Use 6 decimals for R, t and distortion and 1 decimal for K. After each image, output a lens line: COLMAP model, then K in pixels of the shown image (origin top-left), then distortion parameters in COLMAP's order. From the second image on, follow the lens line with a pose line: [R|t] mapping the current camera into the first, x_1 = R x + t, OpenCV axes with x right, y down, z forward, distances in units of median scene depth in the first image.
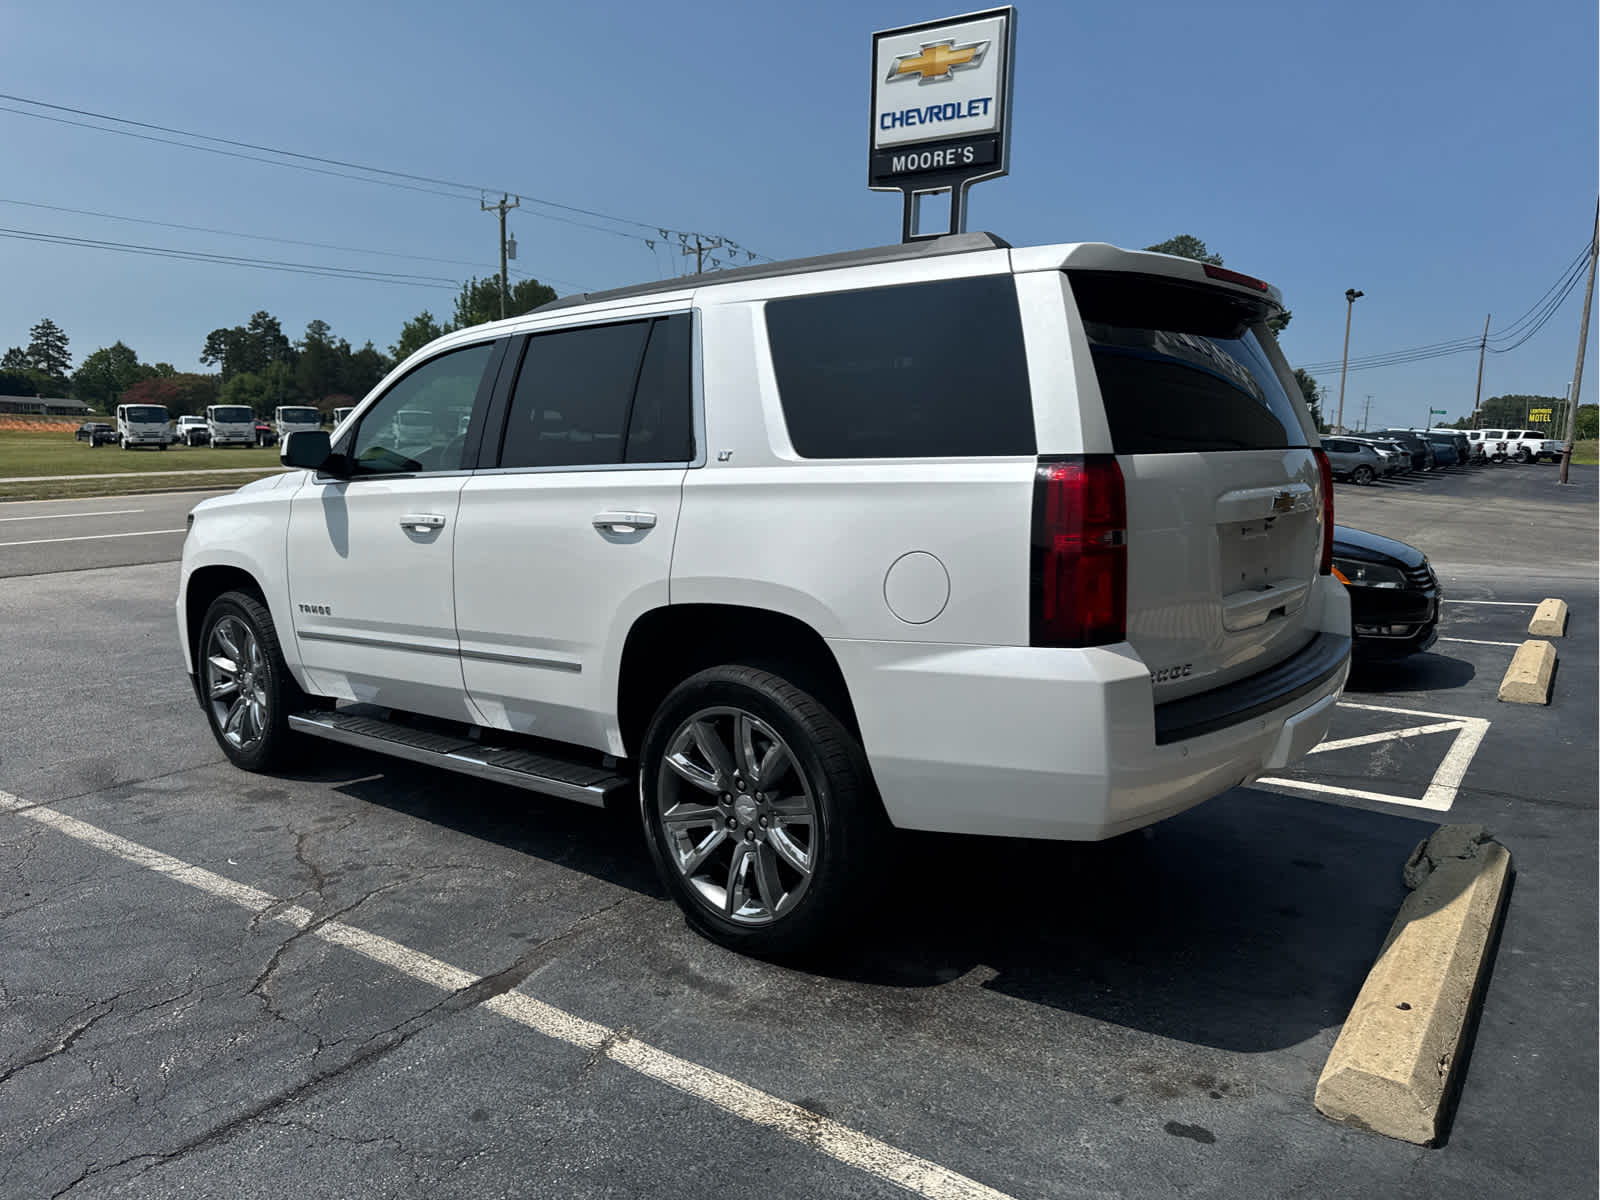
lens RADIAL K [[1132.0, 0, 803.4], [0, 1132.0, 592.7], [0, 0, 1]] dist [0.029319, -0.036792]
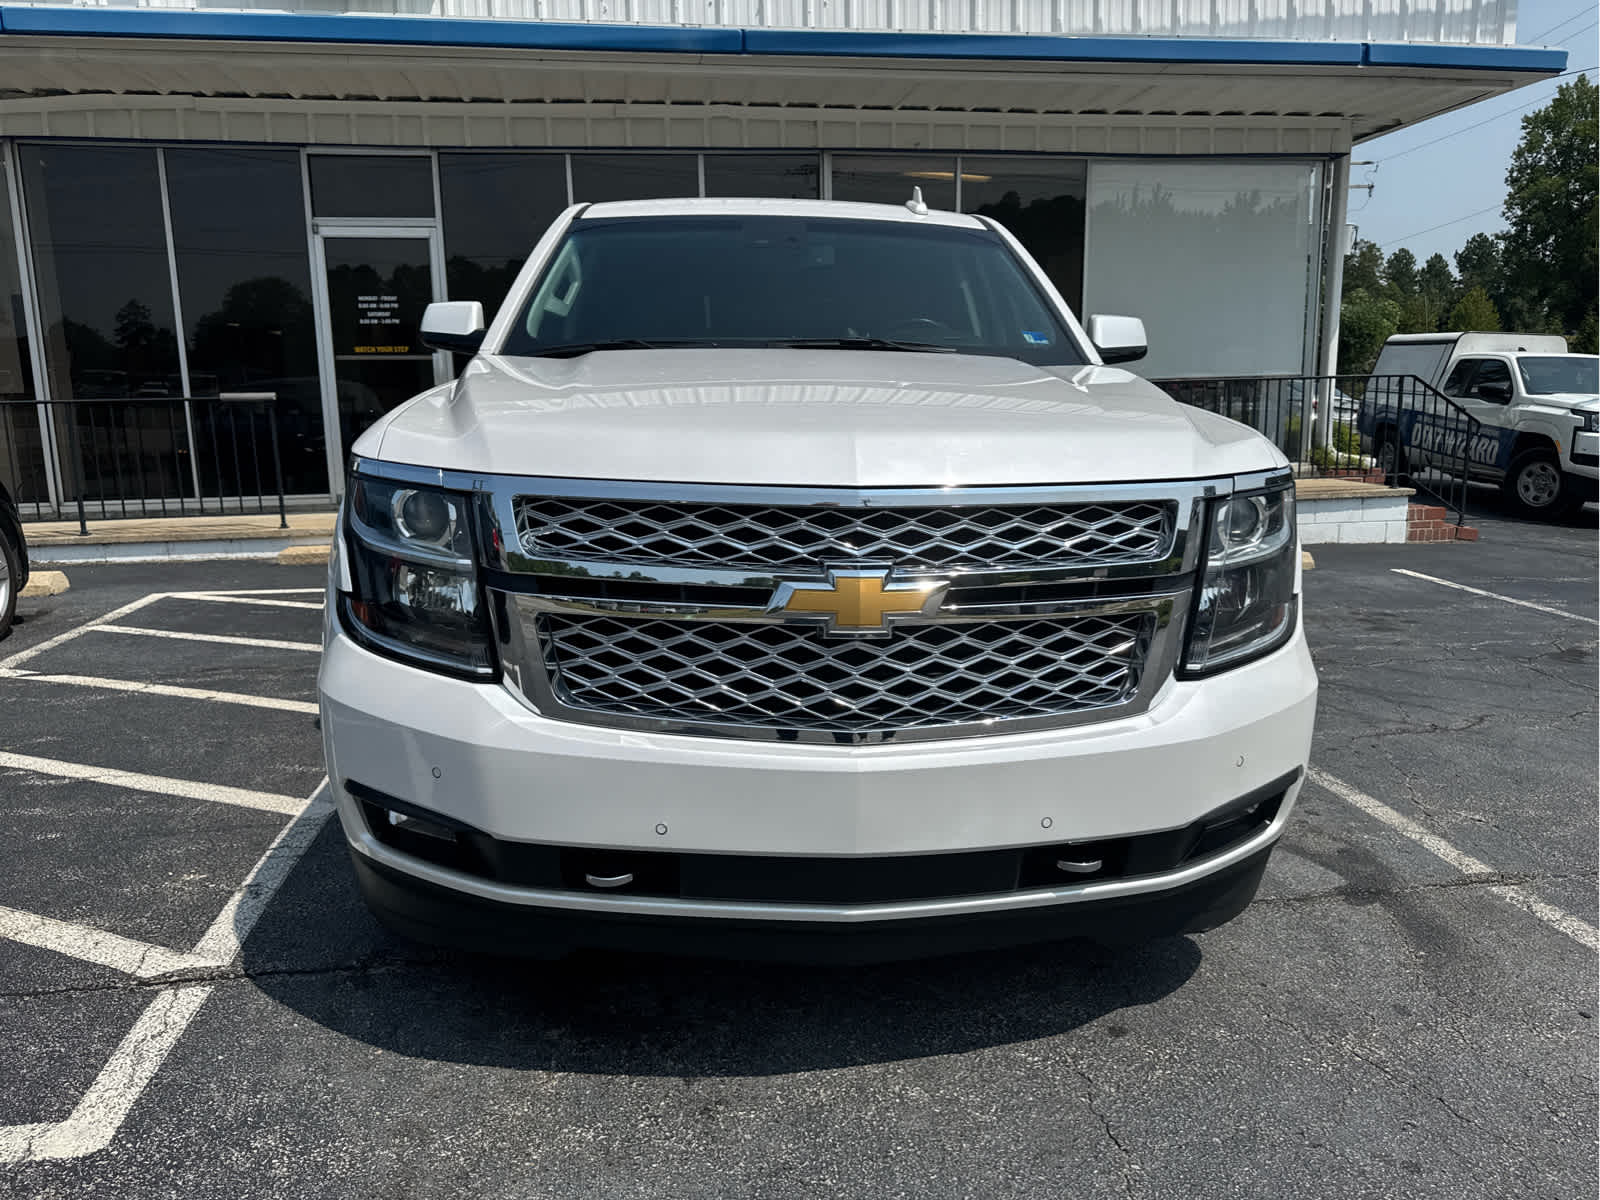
lens RADIAL K [[1132.0, 0, 808.8], [0, 1132.0, 588.1], [0, 0, 1]] dist [0.029319, -0.036792]
pose [[-0.698969, -0.130751, 0.703098, -0.970048], [0.083052, 0.961652, 0.261396, -0.202477], [-0.710313, 0.241102, -0.661306, 1.916790]]
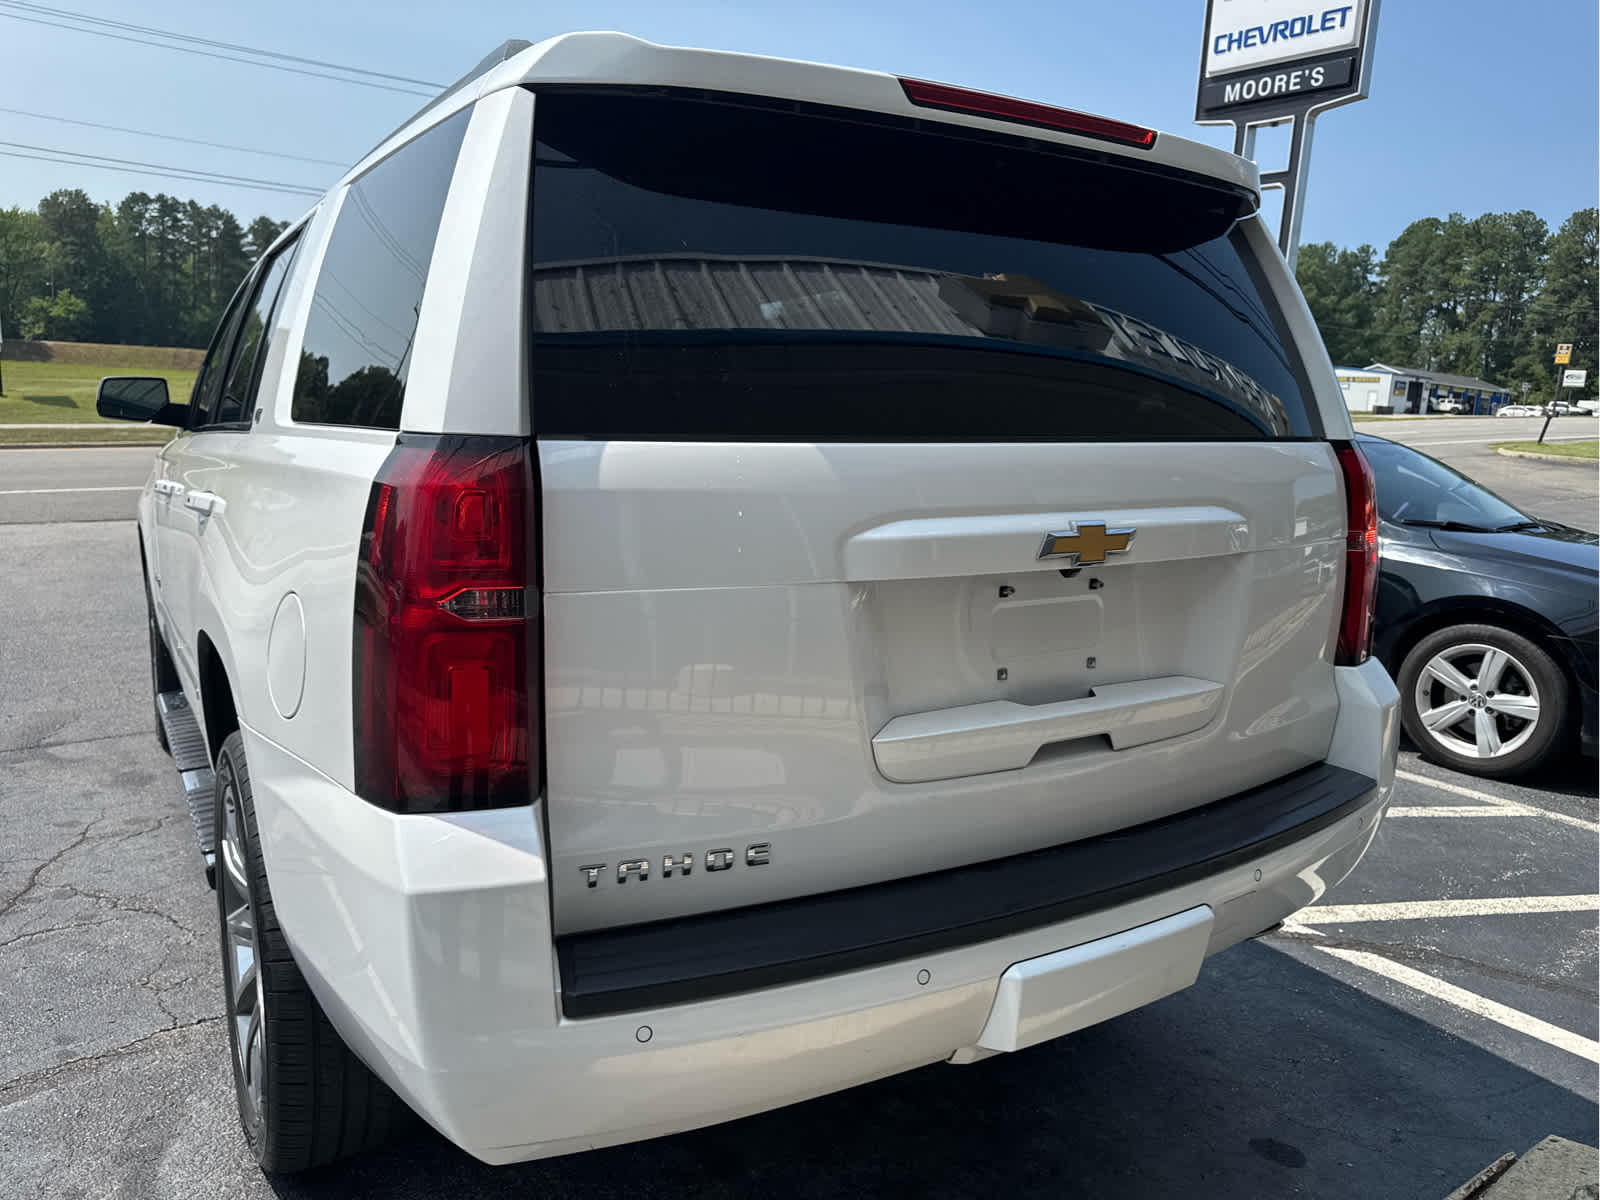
lens RADIAL K [[1132.0, 0, 801.0], [0, 1132.0, 590.1], [0, 0, 1]] dist [0.029319, -0.036792]
pose [[0.948582, 0.078605, -0.306616, 0.354115], [-0.070239, 0.996797, 0.038241, -0.052833], [0.308639, -0.014738, 0.951065, 0.356197]]
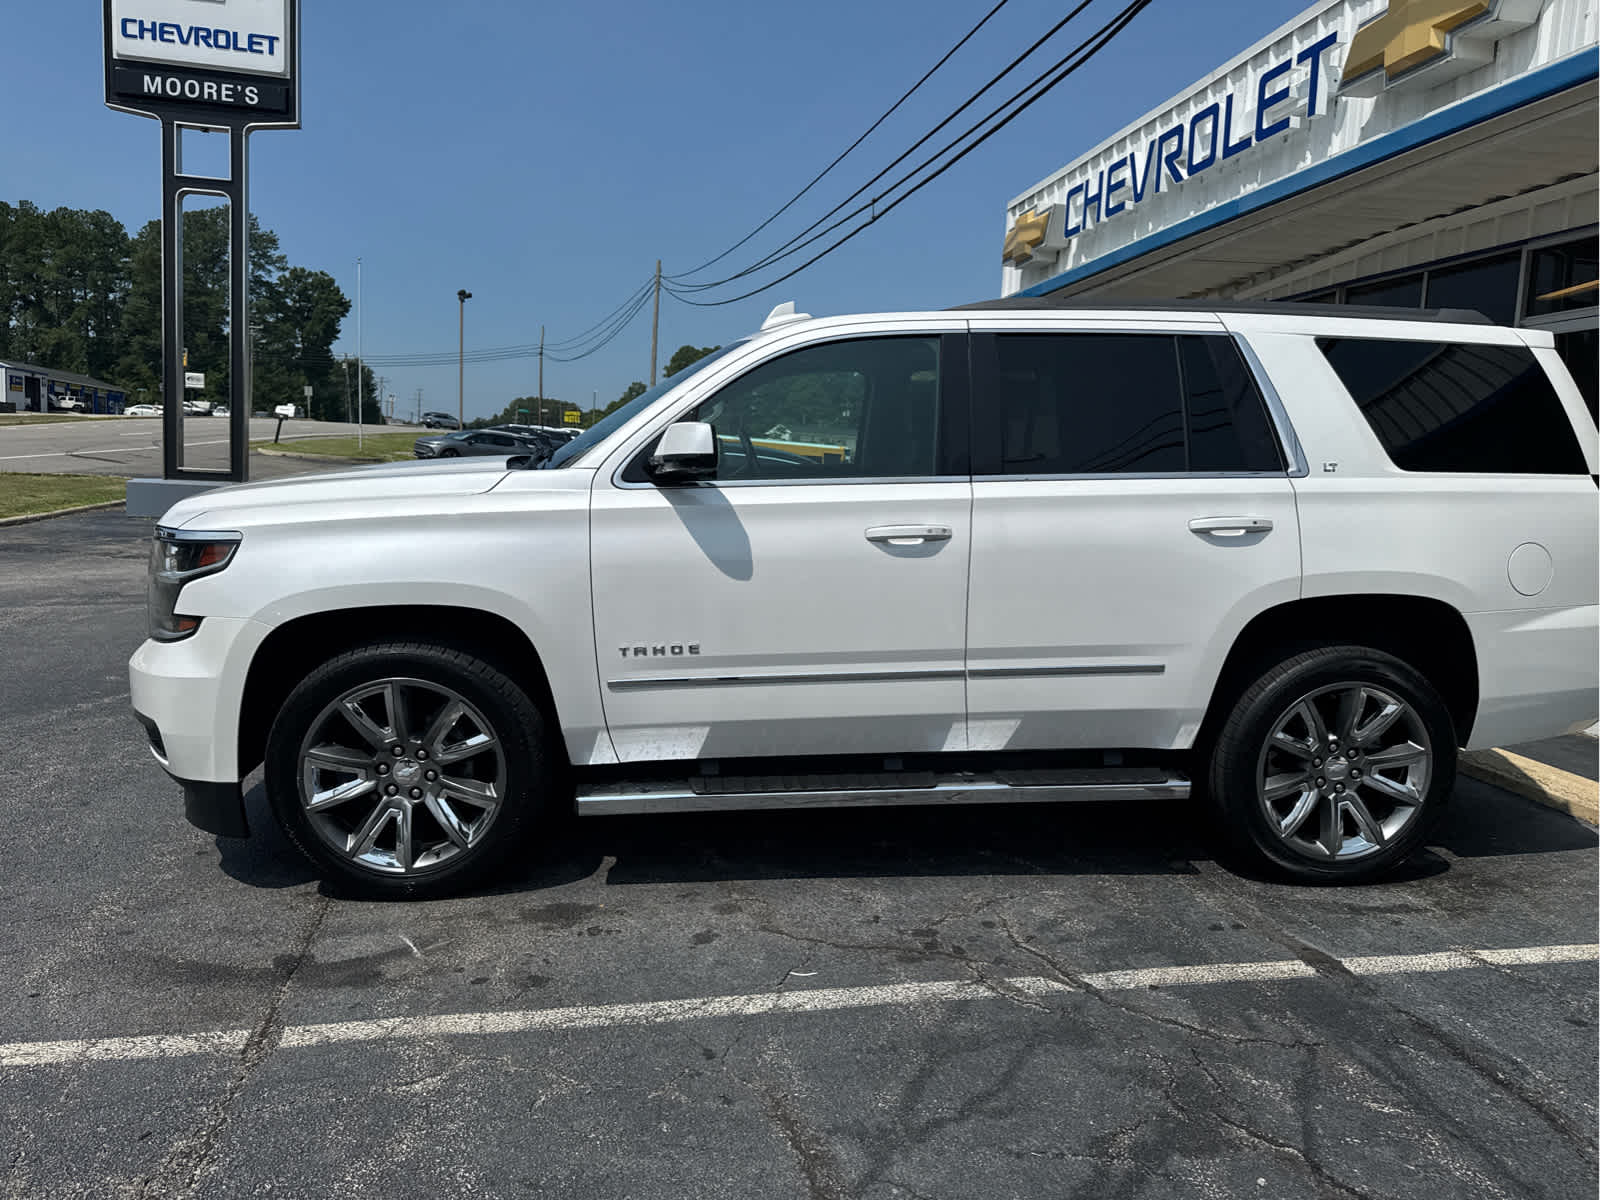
lens RADIAL K [[1132.0, 0, 807.5], [0, 1132.0, 592.9], [0, 0, 1]] dist [0.029319, -0.036792]
pose [[0.700142, -0.065825, 0.710963, -1.018113], [0.057788, 0.997699, 0.035464, -0.051771], [-0.711661, 0.016255, 0.702335, 0.438171]]
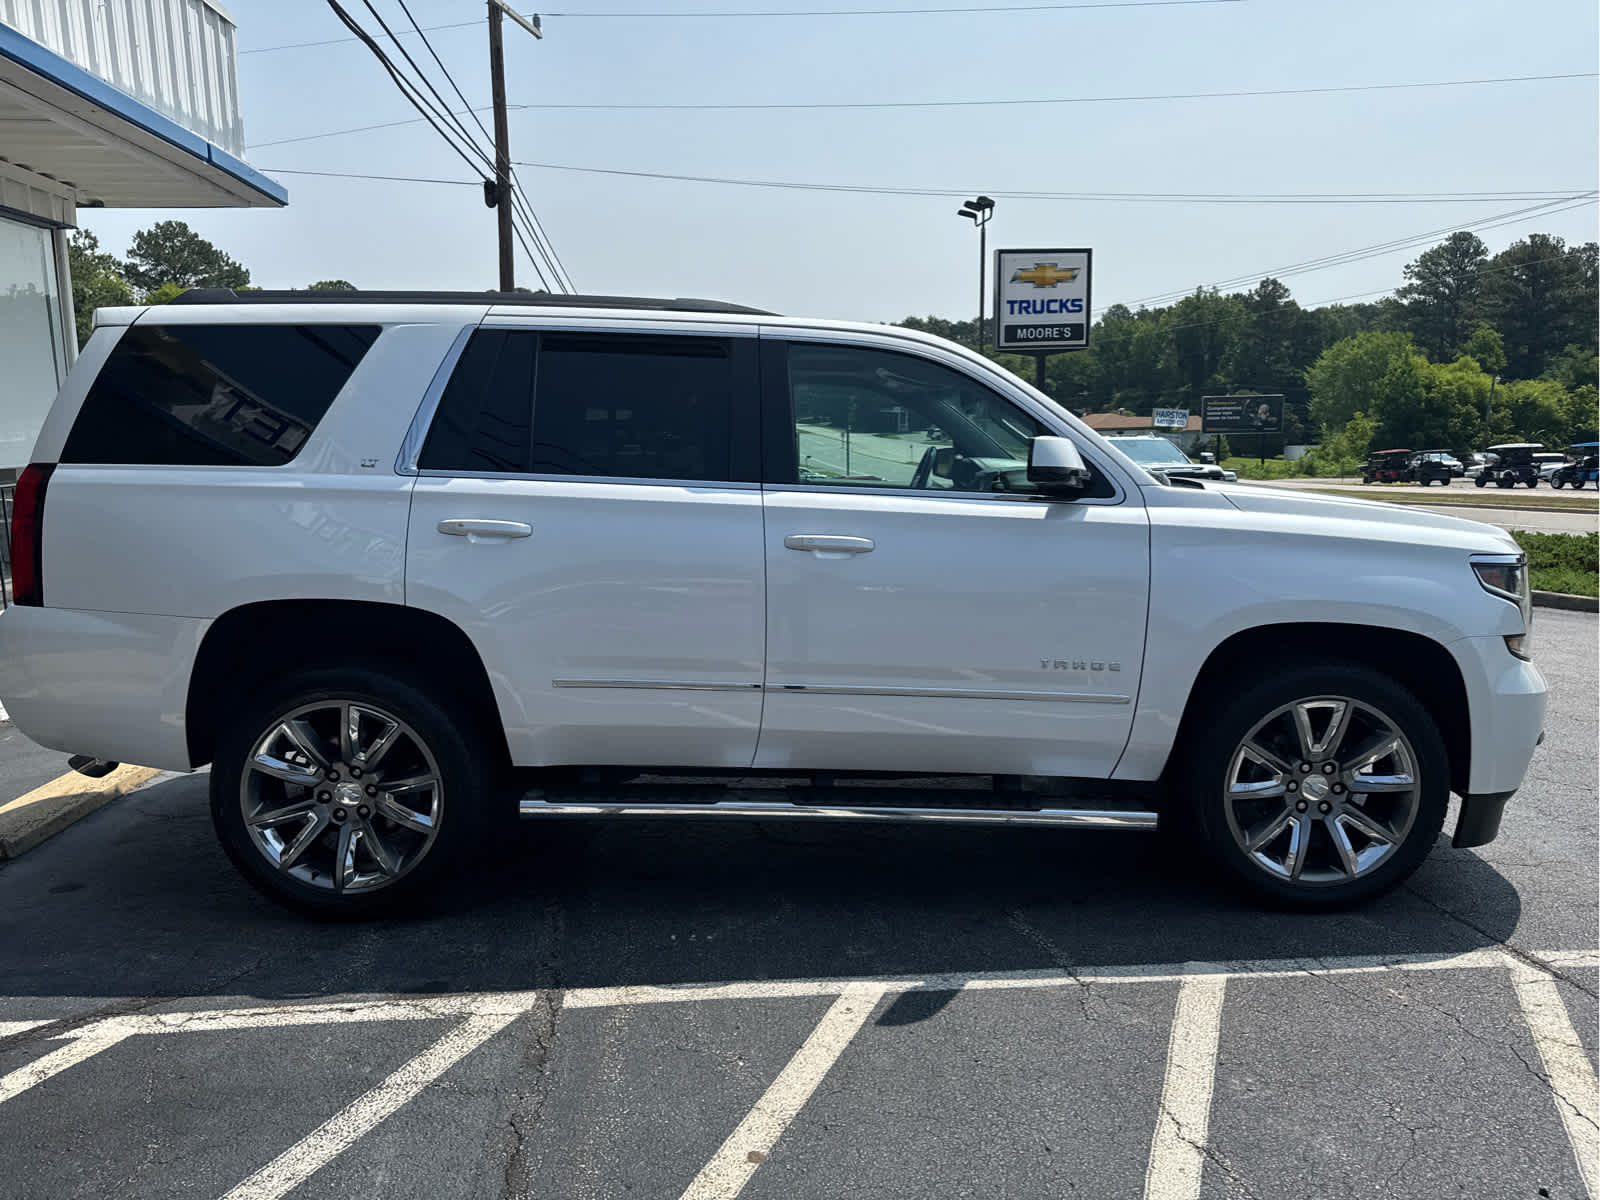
lens RADIAL K [[1132.0, 0, 807.9], [0, 1132.0, 563.4], [0, 0, 1]] dist [0.029319, -0.036792]
pose [[-0.753453, 0.065227, -0.654258, 0.561652], [-0.081140, 0.978237, 0.190968, -0.263474], [0.652476, 0.196972, -0.731763, 2.002154]]
